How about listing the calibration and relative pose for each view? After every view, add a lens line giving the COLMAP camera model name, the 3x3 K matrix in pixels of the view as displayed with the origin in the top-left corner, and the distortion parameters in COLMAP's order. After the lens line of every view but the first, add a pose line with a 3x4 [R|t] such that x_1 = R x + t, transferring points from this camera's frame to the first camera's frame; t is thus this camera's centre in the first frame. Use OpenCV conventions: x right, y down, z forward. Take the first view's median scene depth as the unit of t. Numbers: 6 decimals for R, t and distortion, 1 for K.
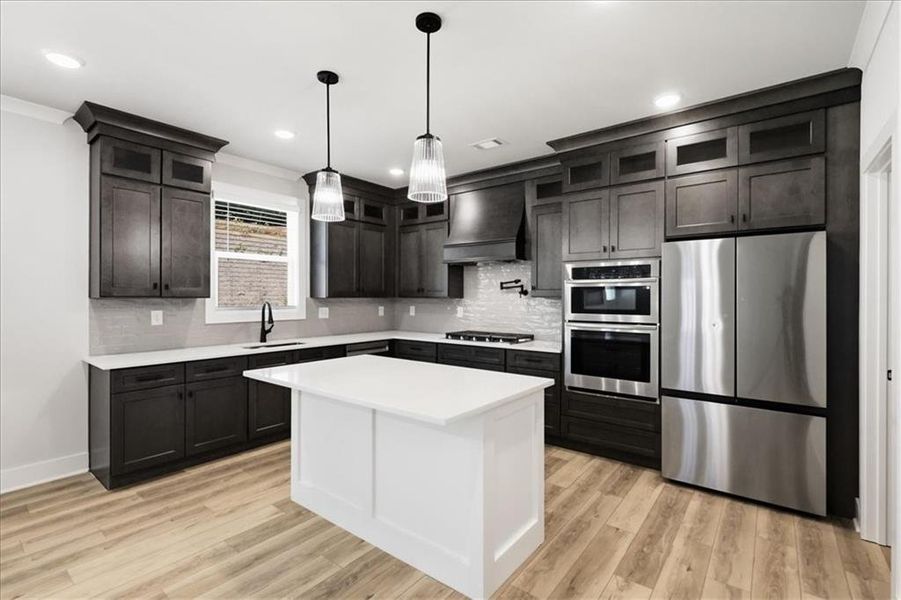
lens RADIAL K [[408.6, 0, 453.0], [0, 408.6, 299.5], [0, 0, 1]] dist [-0.006320, 0.001489]
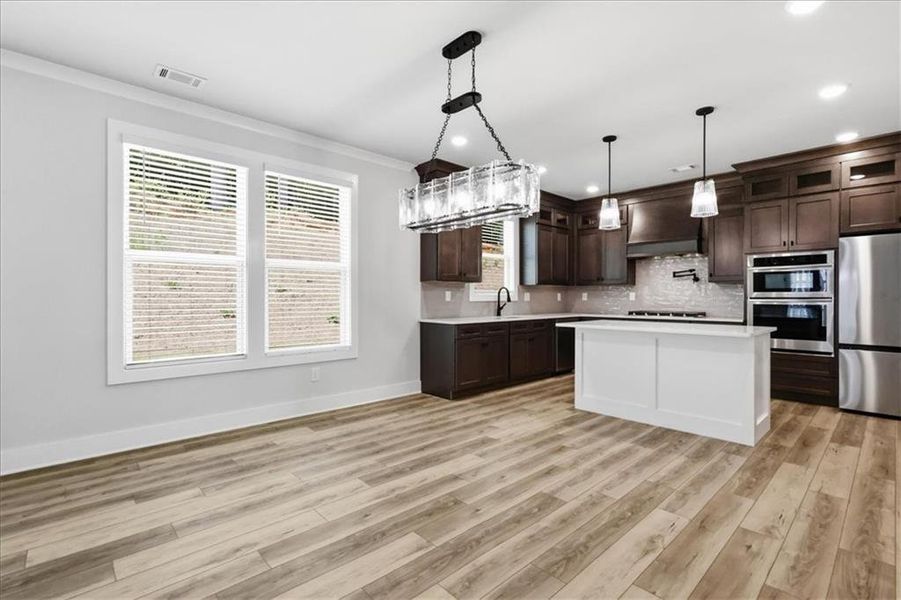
lens RADIAL K [[408.6, 0, 458.0], [0, 408.6, 298.0], [0, 0, 1]] dist [-0.006320, 0.001489]
pose [[0.987114, -0.000454, -0.160020, -0.468391], [-0.000044, 0.999995, -0.003109, 0.058986], [0.160021, 0.003076, 0.987109, -0.488340]]
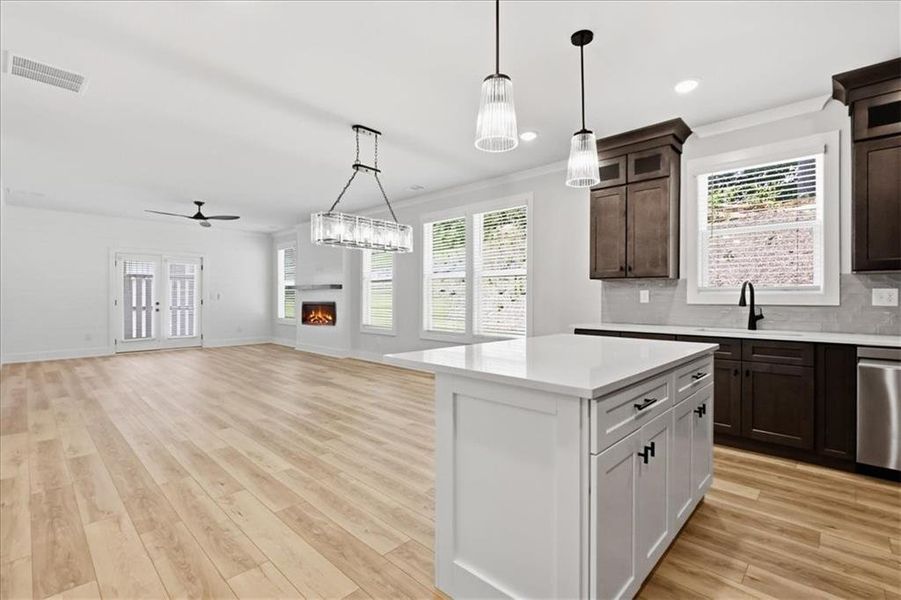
lens RADIAL K [[408.6, 0, 451.3], [0, 408.6, 296.5], [0, 0, 1]] dist [-0.006320, 0.001489]
pose [[-0.096051, -0.002287, -0.995374, 0.510498], [-0.007702, 0.999969, -0.001554, 0.053411], [0.995347, 0.007517, -0.096066, 0.582597]]
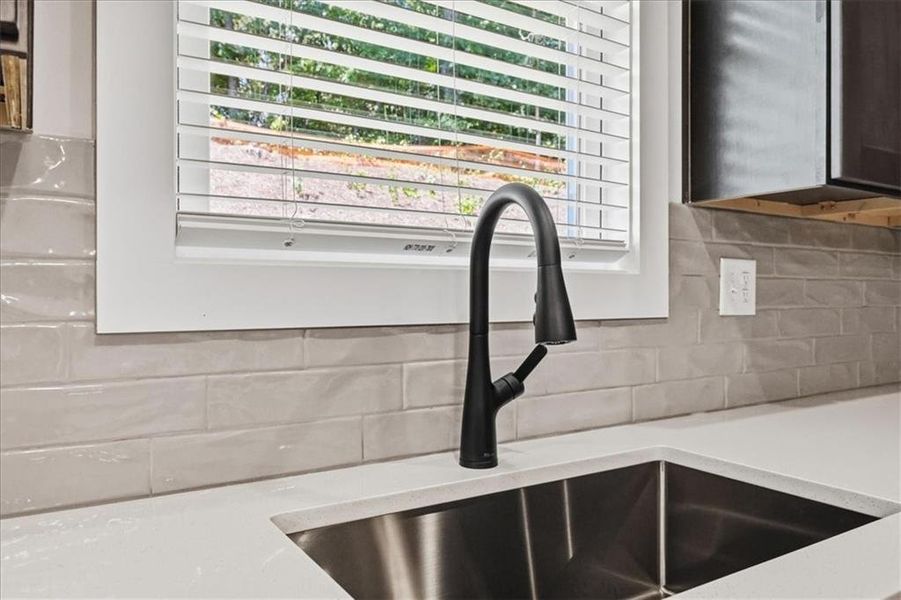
lens RADIAL K [[668.6, 0, 450.3], [0, 668.6, 297.4], [0, 0, 1]] dist [0.006021, 0.000837]
pose [[0.943101, 0.007890, -0.332414, -0.485131], [-0.007911, 0.999968, 0.001292, 0.054036], [0.332413, 0.001412, 0.943133, 0.942584]]
